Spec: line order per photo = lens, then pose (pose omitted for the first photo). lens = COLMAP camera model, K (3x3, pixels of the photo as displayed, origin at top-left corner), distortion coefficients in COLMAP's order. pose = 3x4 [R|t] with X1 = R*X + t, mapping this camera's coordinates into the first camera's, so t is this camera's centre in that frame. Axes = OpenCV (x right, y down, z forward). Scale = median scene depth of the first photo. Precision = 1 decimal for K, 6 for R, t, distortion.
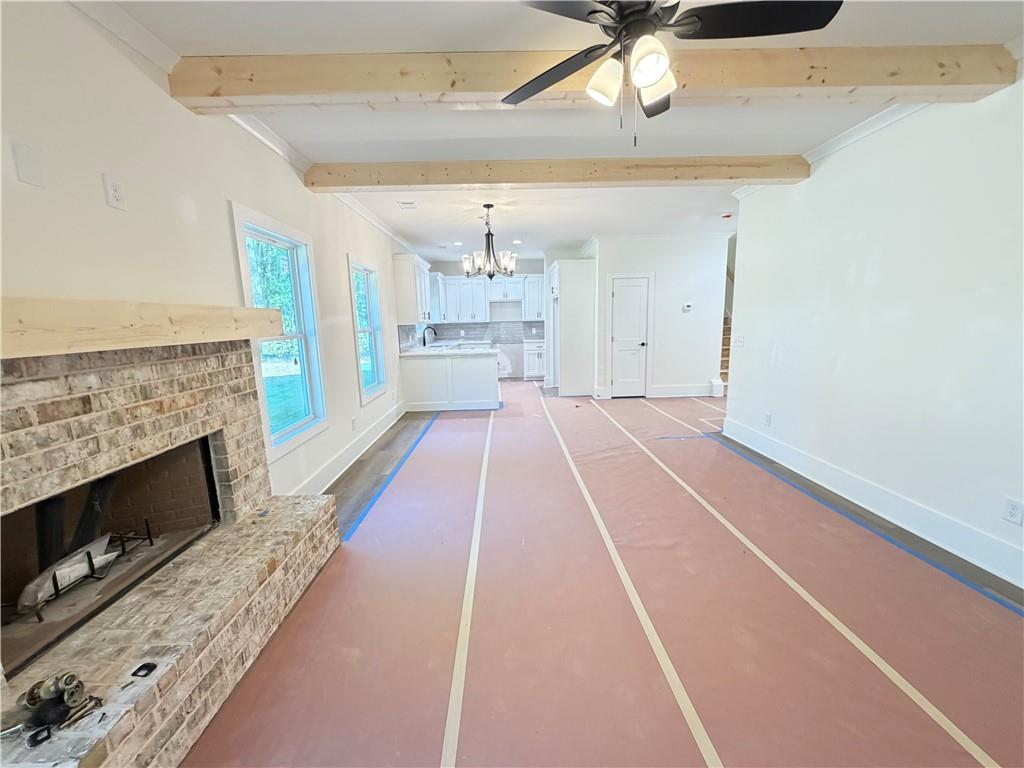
lens RADIAL K [[408.4, 0, 510.0], [0, 408.4, 386.2], [0, 0, 1]] dist [-0.000085, 0.000025]
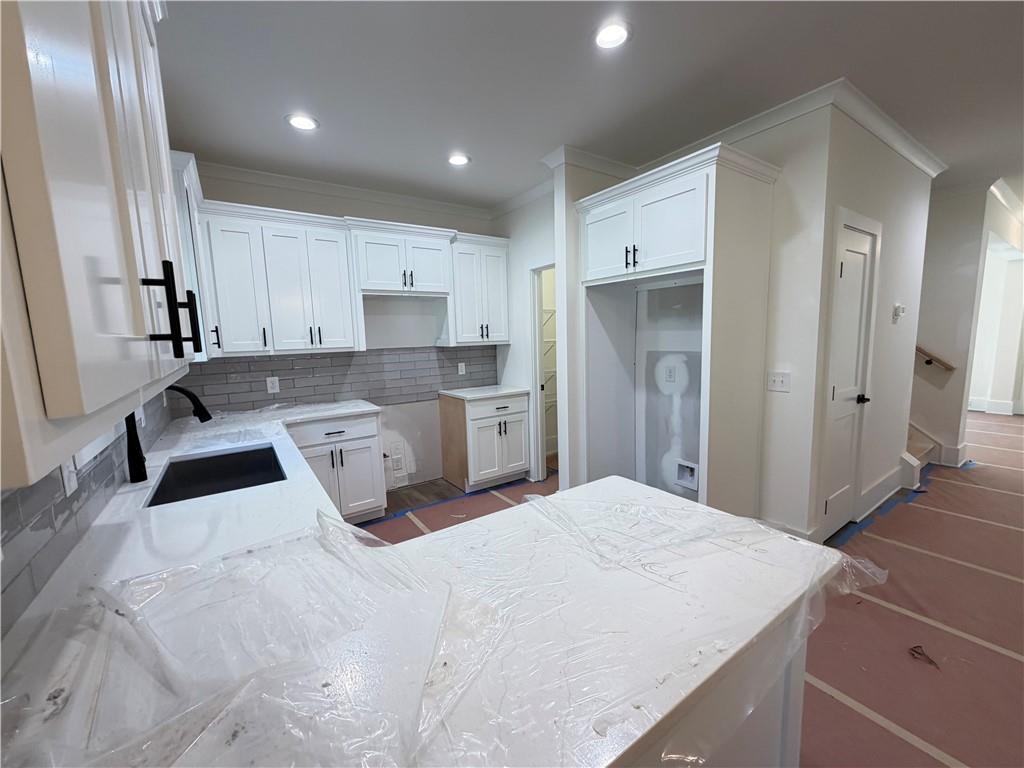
lens RADIAL K [[408.4, 0, 510.0], [0, 408.4, 386.2], [0, 0, 1]] dist [-0.000085, 0.000025]
pose [[0.838810, -0.069000, 0.540034, -0.502403], [0.099380, 0.994676, -0.027273, -0.375331], [-0.535277, 0.076545, 0.841201, 2.279296]]
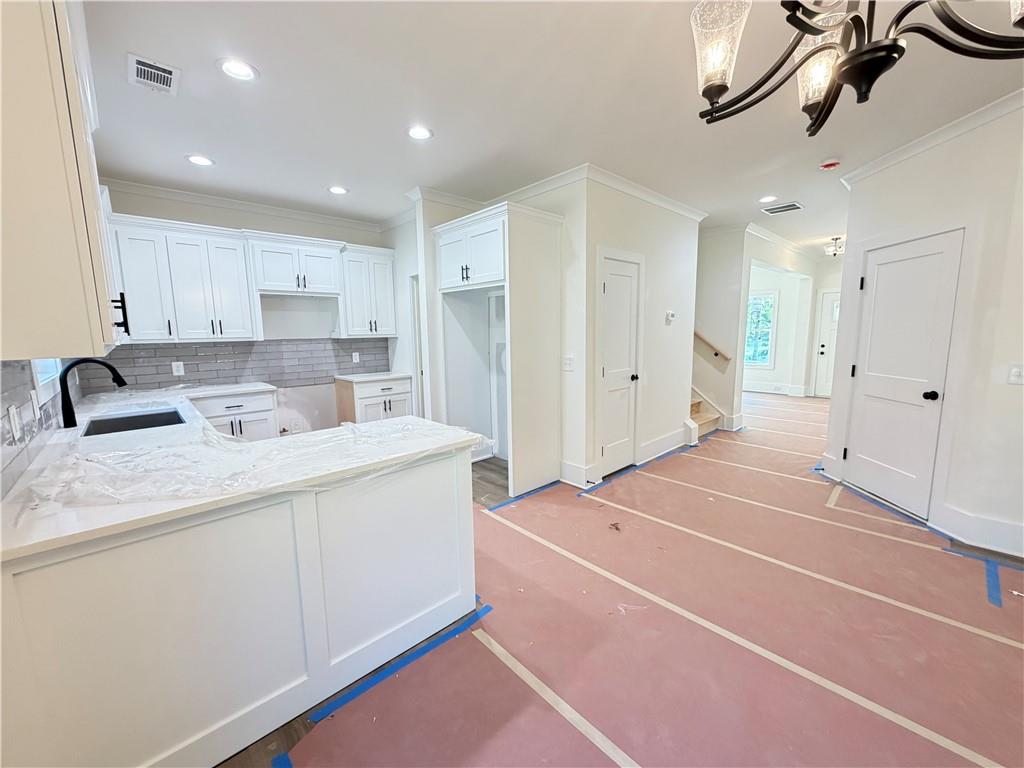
lens RADIAL K [[408.4, 0, 510.0], [0, 408.4, 386.2], [0, 0, 1]] dist [-0.000085, 0.000025]
pose [[0.748809, -0.077429, 0.658247, -0.513621], [0.106731, 0.994278, -0.004459, -0.287442], [-0.654136, 0.073594, 0.752789, 1.831314]]
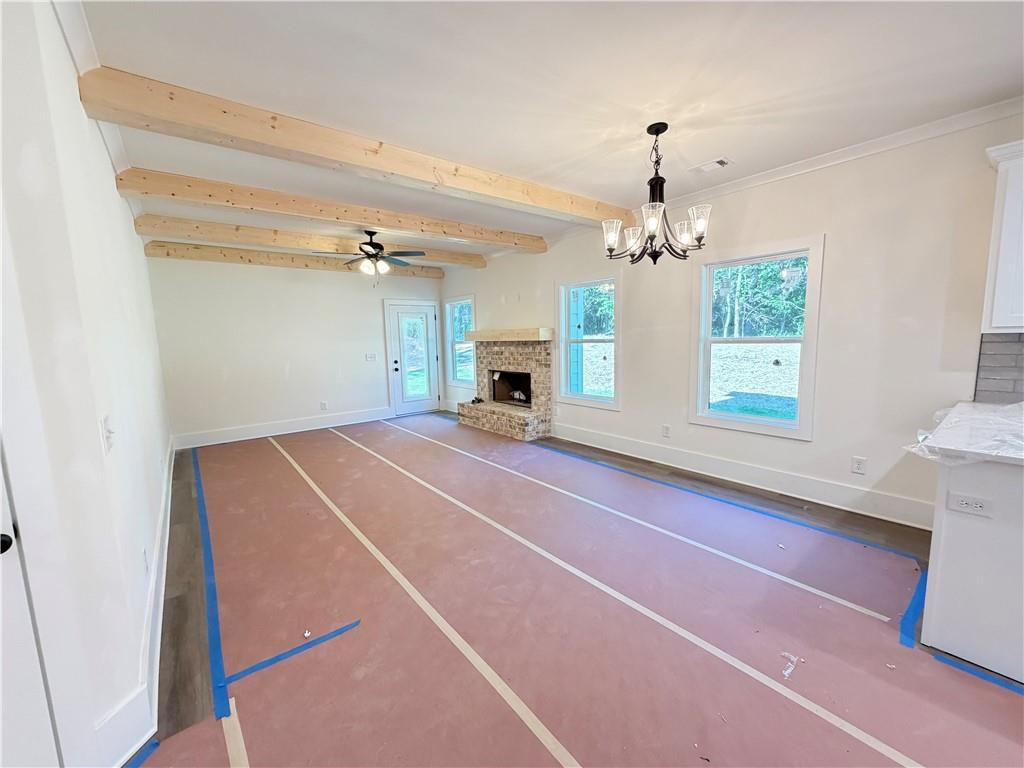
lens RADIAL K [[408.4, 0, 510.0], [0, 408.4, 386.2], [0, 0, 1]] dist [-0.000085, 0.000025]
pose [[-0.793546, 0.122109, -0.596132, 0.862475], [-0.052034, 0.962454, 0.266409, -0.441651], [0.606281, 0.242427, -0.757398, 2.509967]]
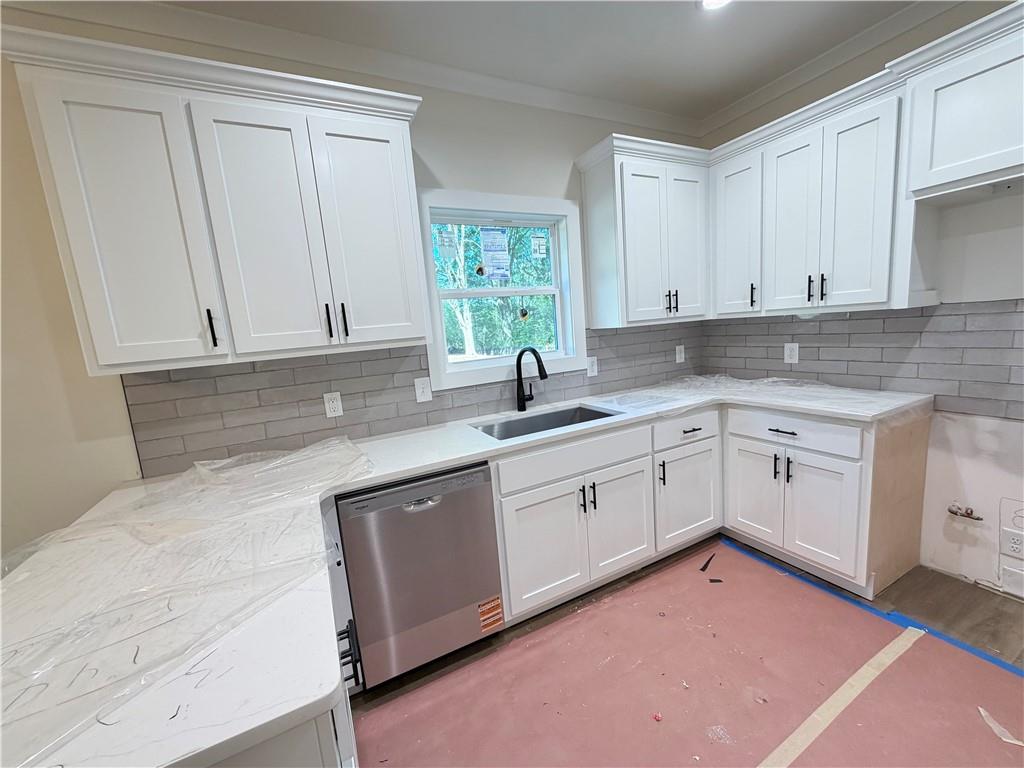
lens RADIAL K [[408.4, 0, 510.0], [0, 408.4, 386.2], [0, 0, 1]] dist [-0.000085, 0.000025]
pose [[0.435808, 0.121548, -0.891794, 0.164289], [-0.078790, 0.992187, 0.096728, -0.448709], [0.896584, 0.028110, 0.441980, 2.680808]]
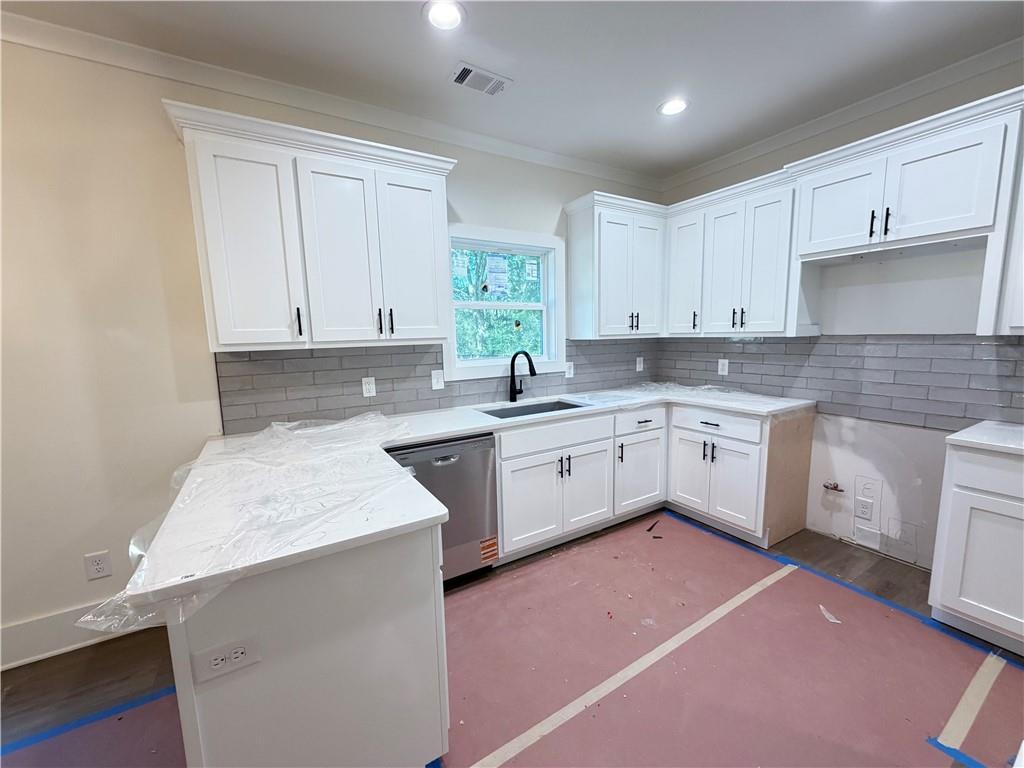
lens RADIAL K [[408.4, 0, 510.0], [0, 408.4, 386.2], [0, 0, 1]] dist [-0.000085, 0.000025]
pose [[0.496075, 0.124369, -0.859326, 0.339000], [-0.131811, 0.989005, 0.067045, -0.425029], [0.858216, 0.080009, 0.507014, 2.519412]]
